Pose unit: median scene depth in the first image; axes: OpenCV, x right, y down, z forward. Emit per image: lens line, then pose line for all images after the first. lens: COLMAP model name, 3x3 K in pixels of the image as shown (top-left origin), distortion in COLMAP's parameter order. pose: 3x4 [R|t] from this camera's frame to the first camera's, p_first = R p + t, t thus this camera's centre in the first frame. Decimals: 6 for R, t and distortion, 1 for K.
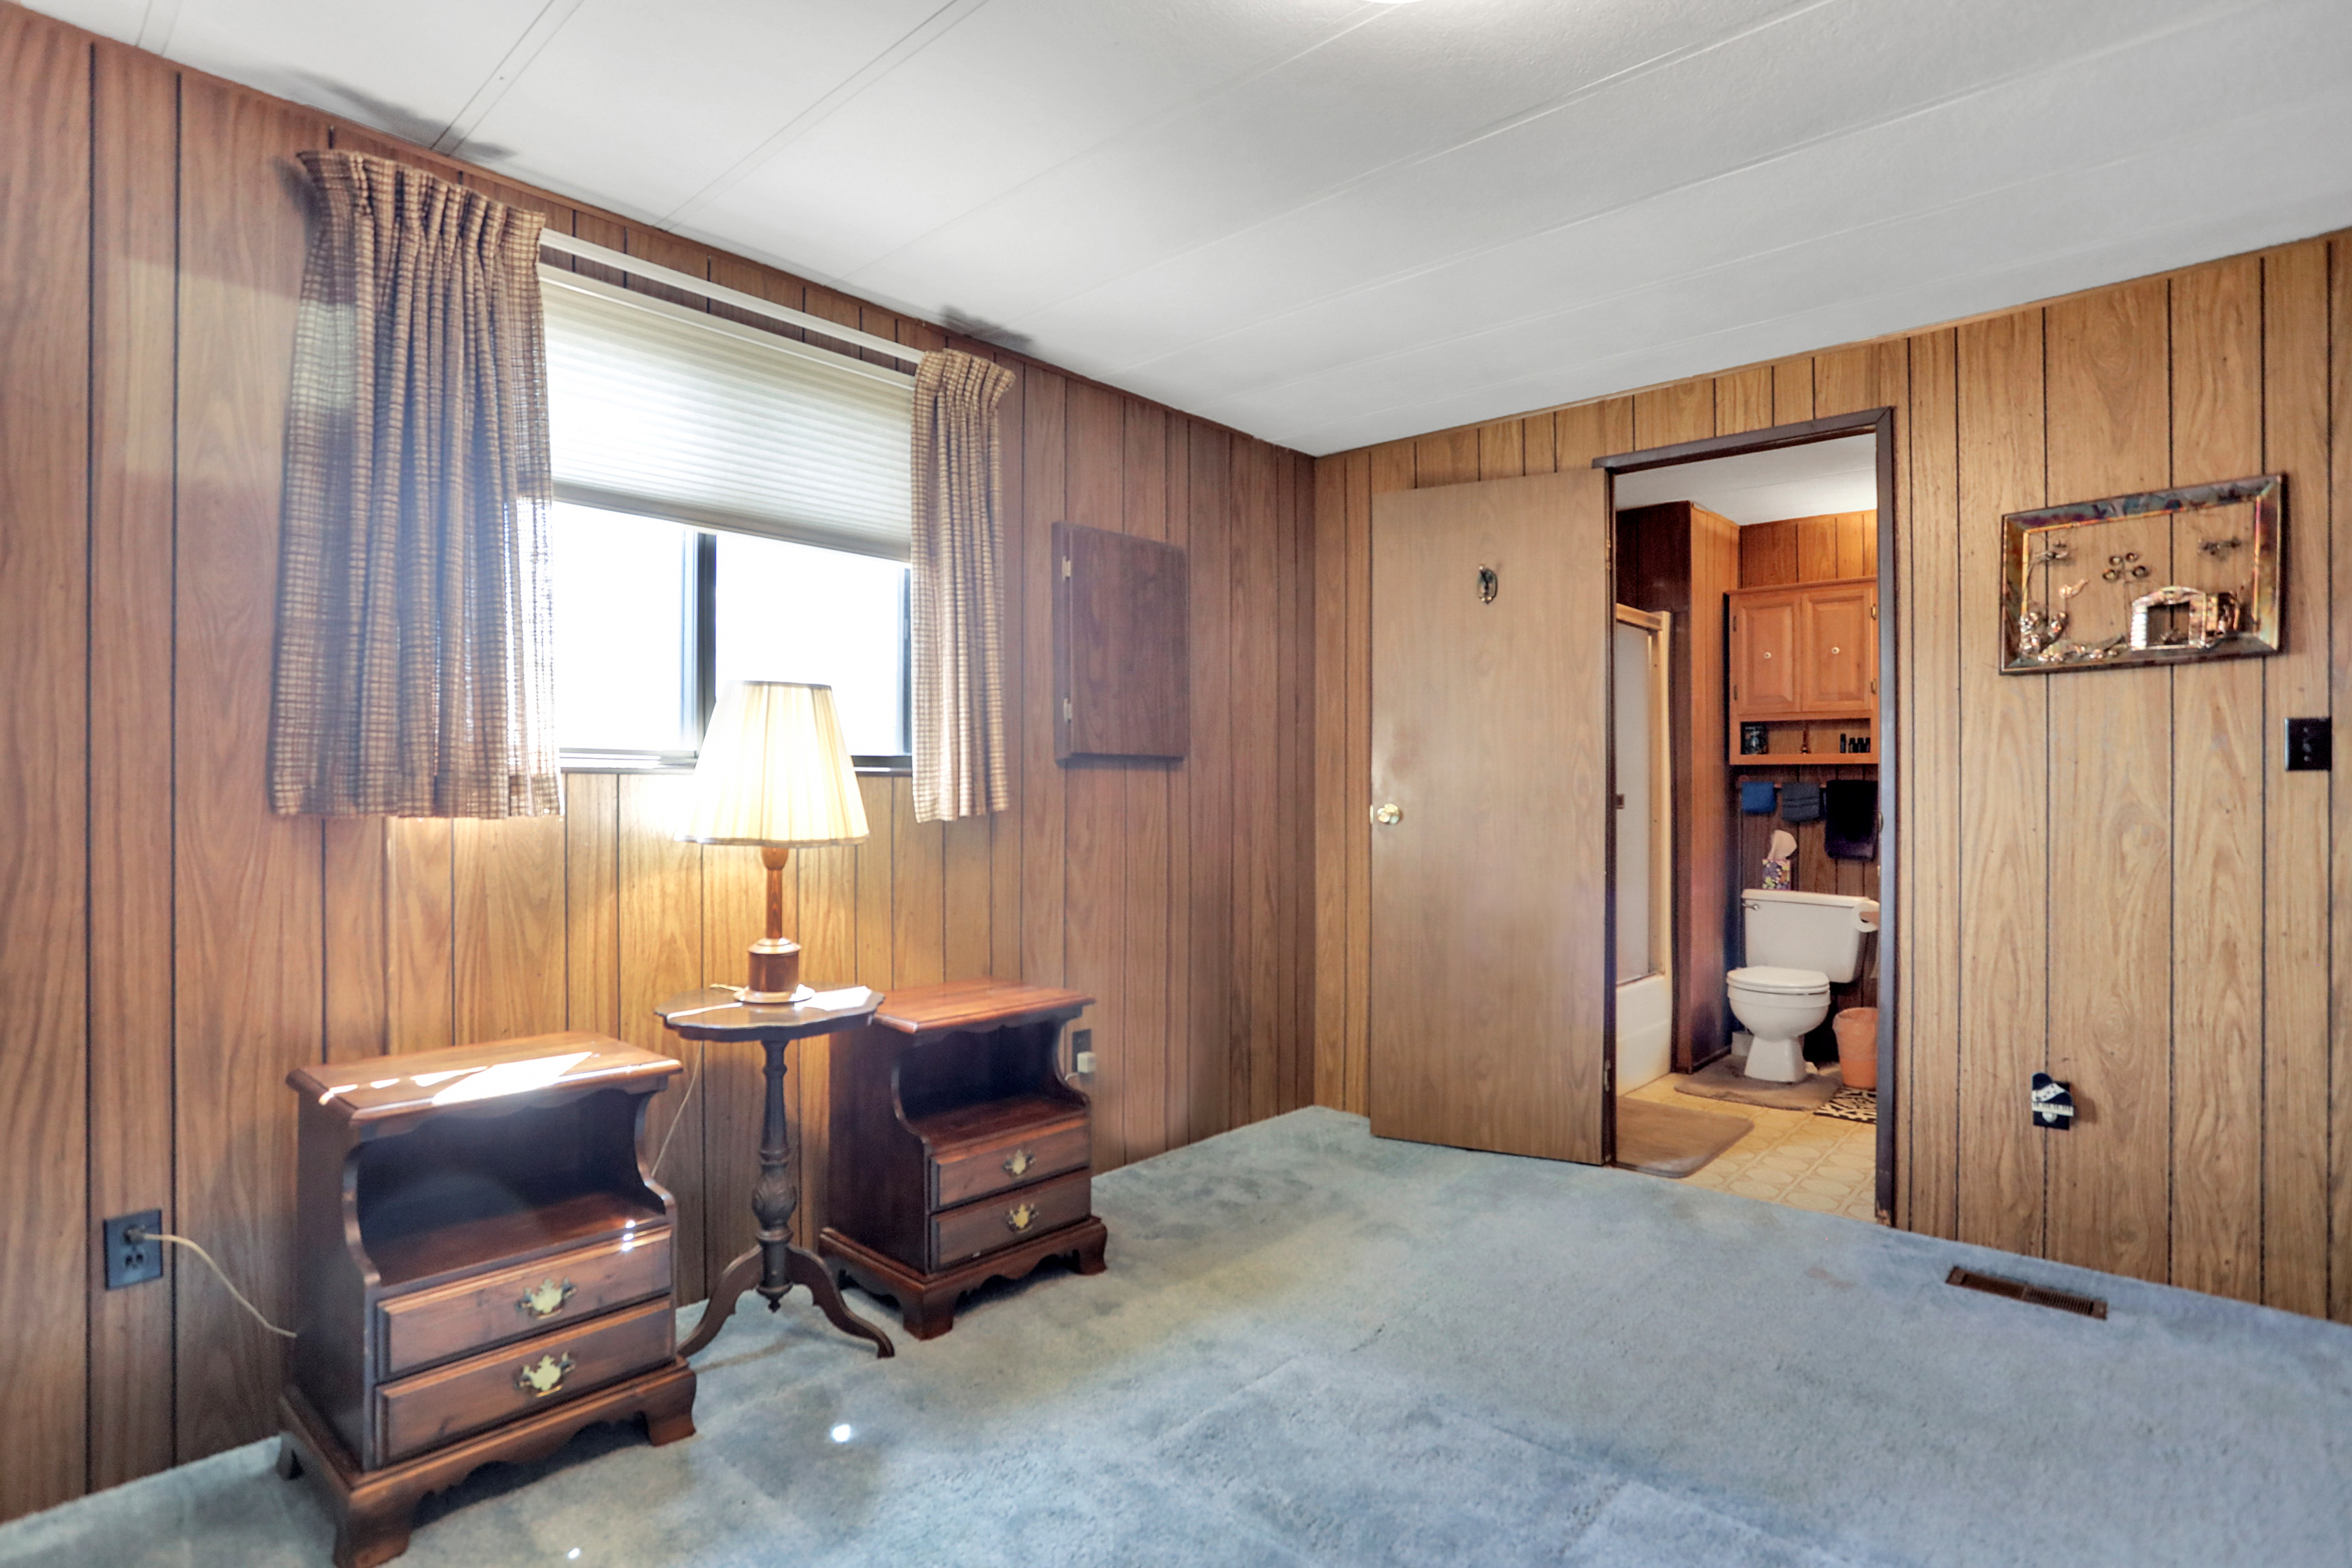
lens RADIAL K [[1187.3, 0, 1176.0], [0, 1187.3, 784.0], [0, 0, 1]] dist [-0.016723, 0.000778]
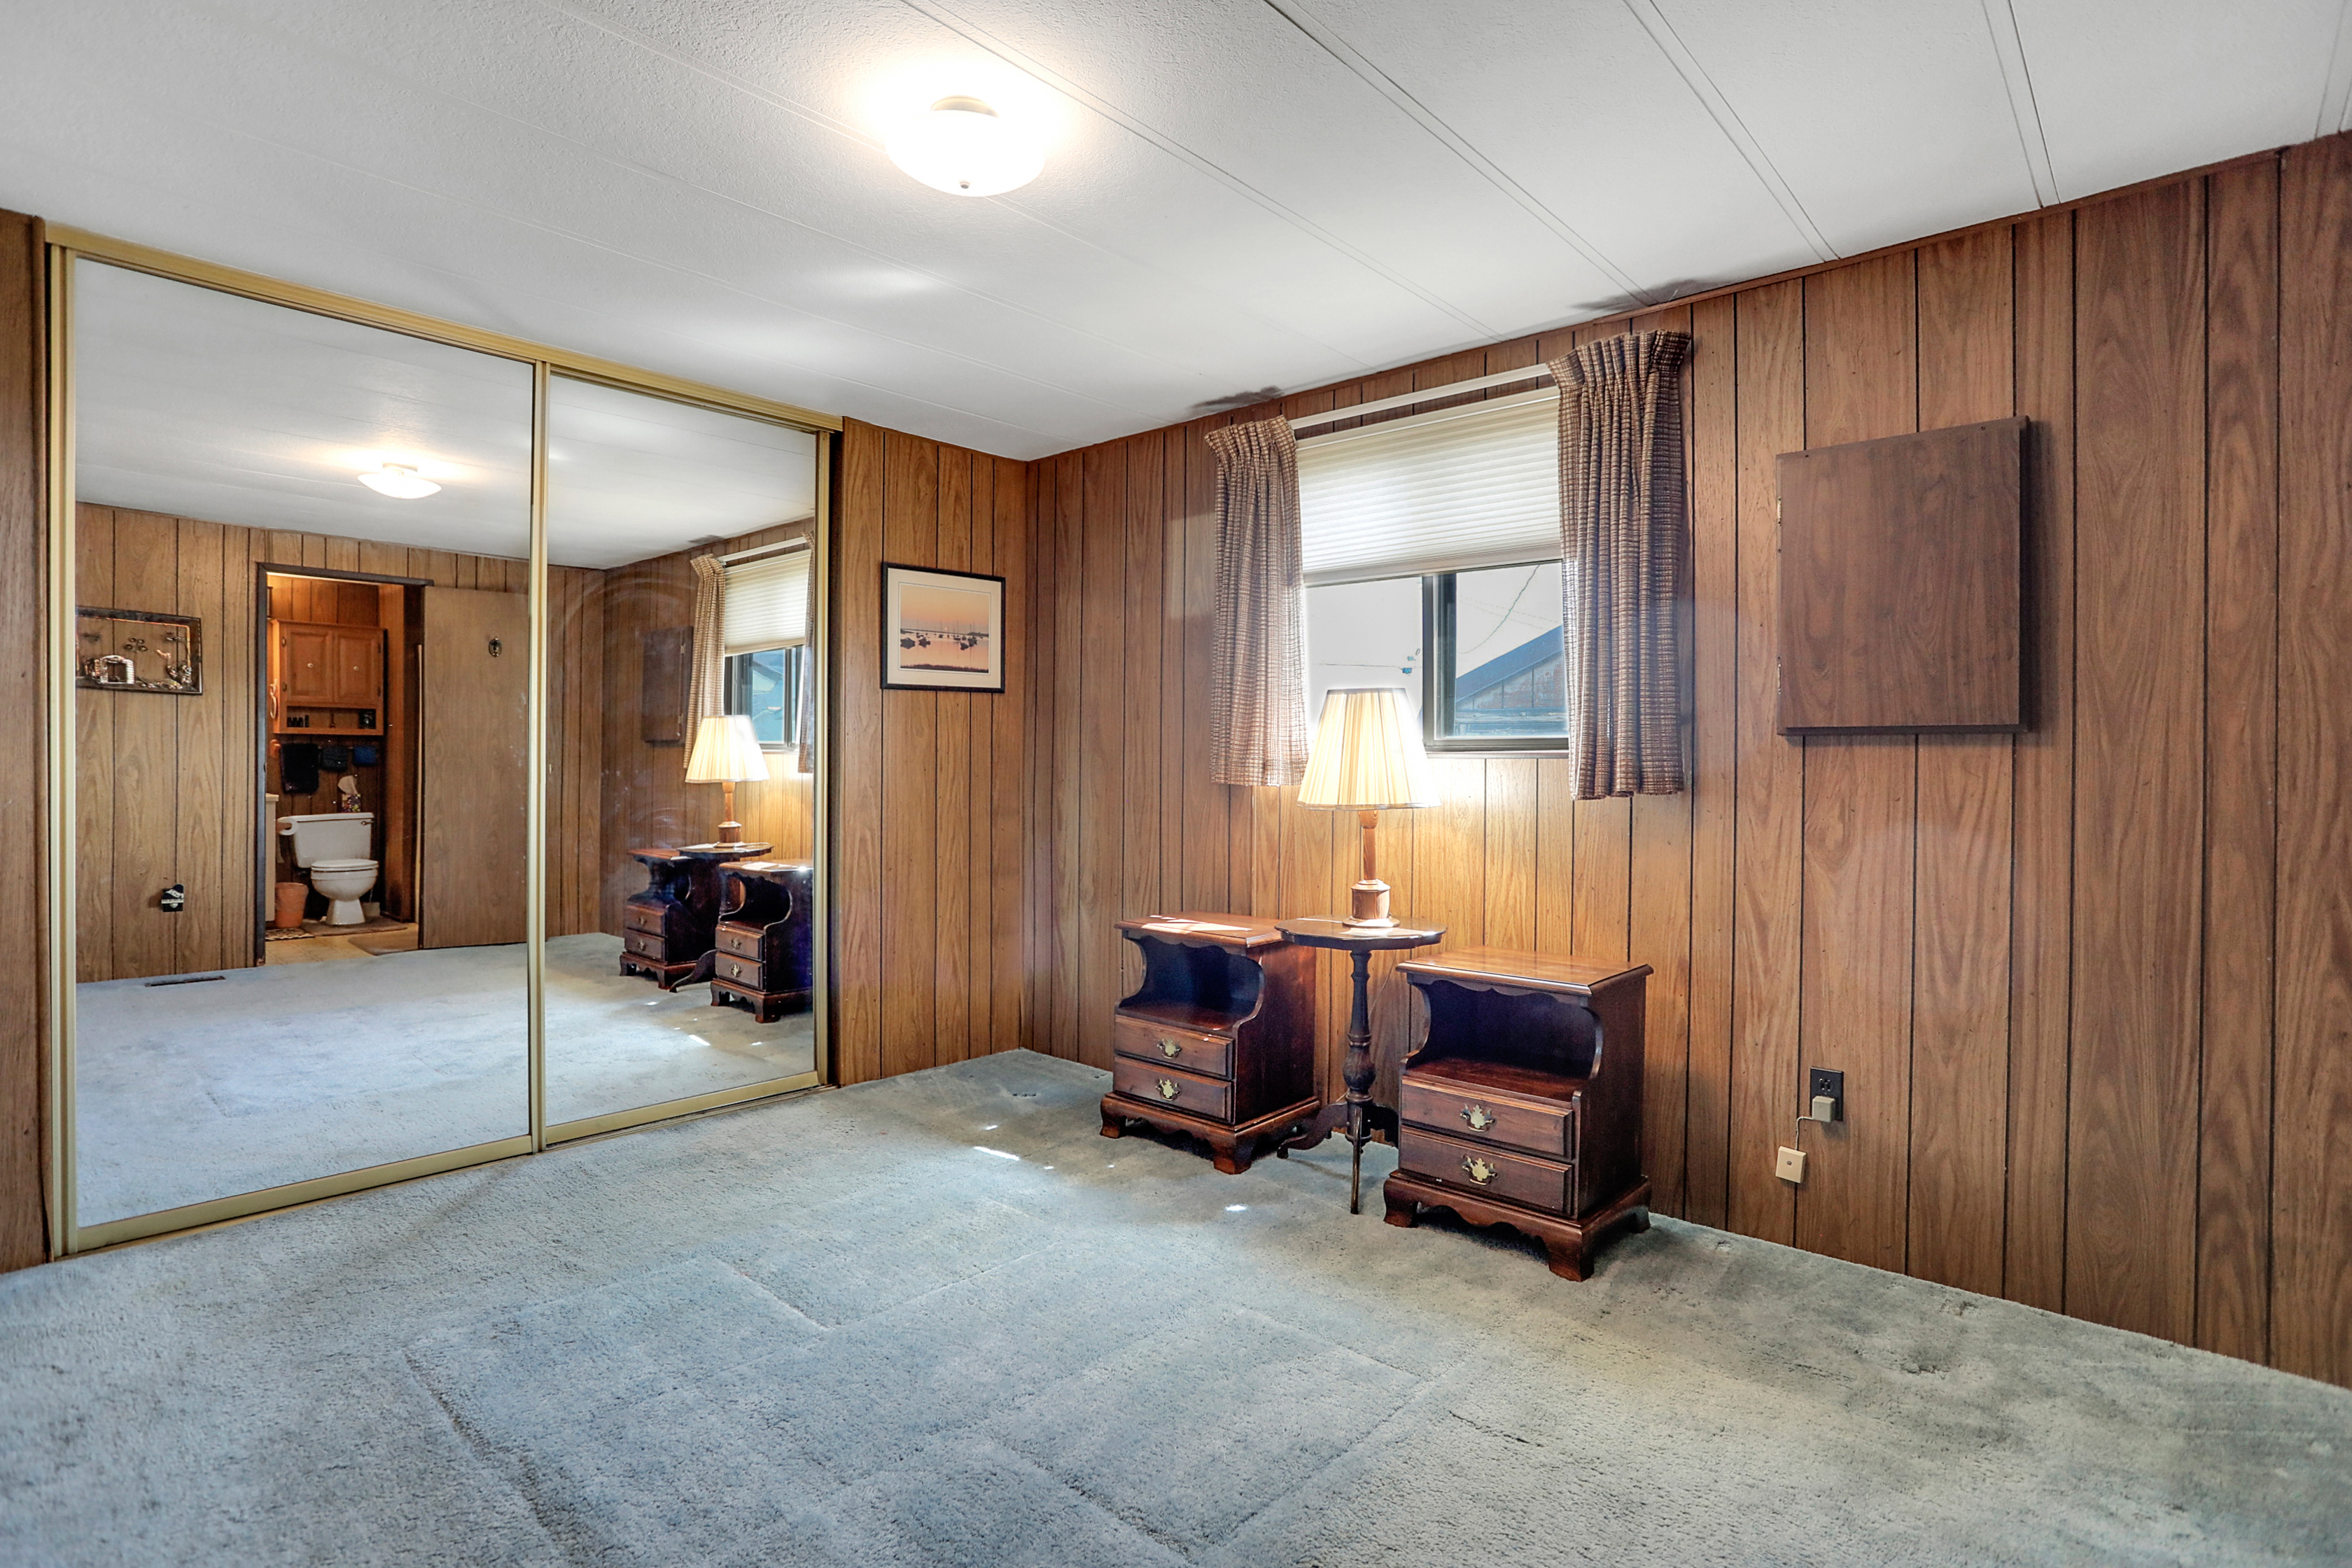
lens RADIAL K [[1165.2, 0, 1183.8], [0, 1165.2, 768.6], [0, 0, 1]] dist [-0.057640, 0.023794]
pose [[0.008085, -0.003217, -0.999962, 0.837020], [-0.005082, 0.999982, -0.003258, 0.008503], [0.999954, 0.005108, 0.008068, 0.672124]]
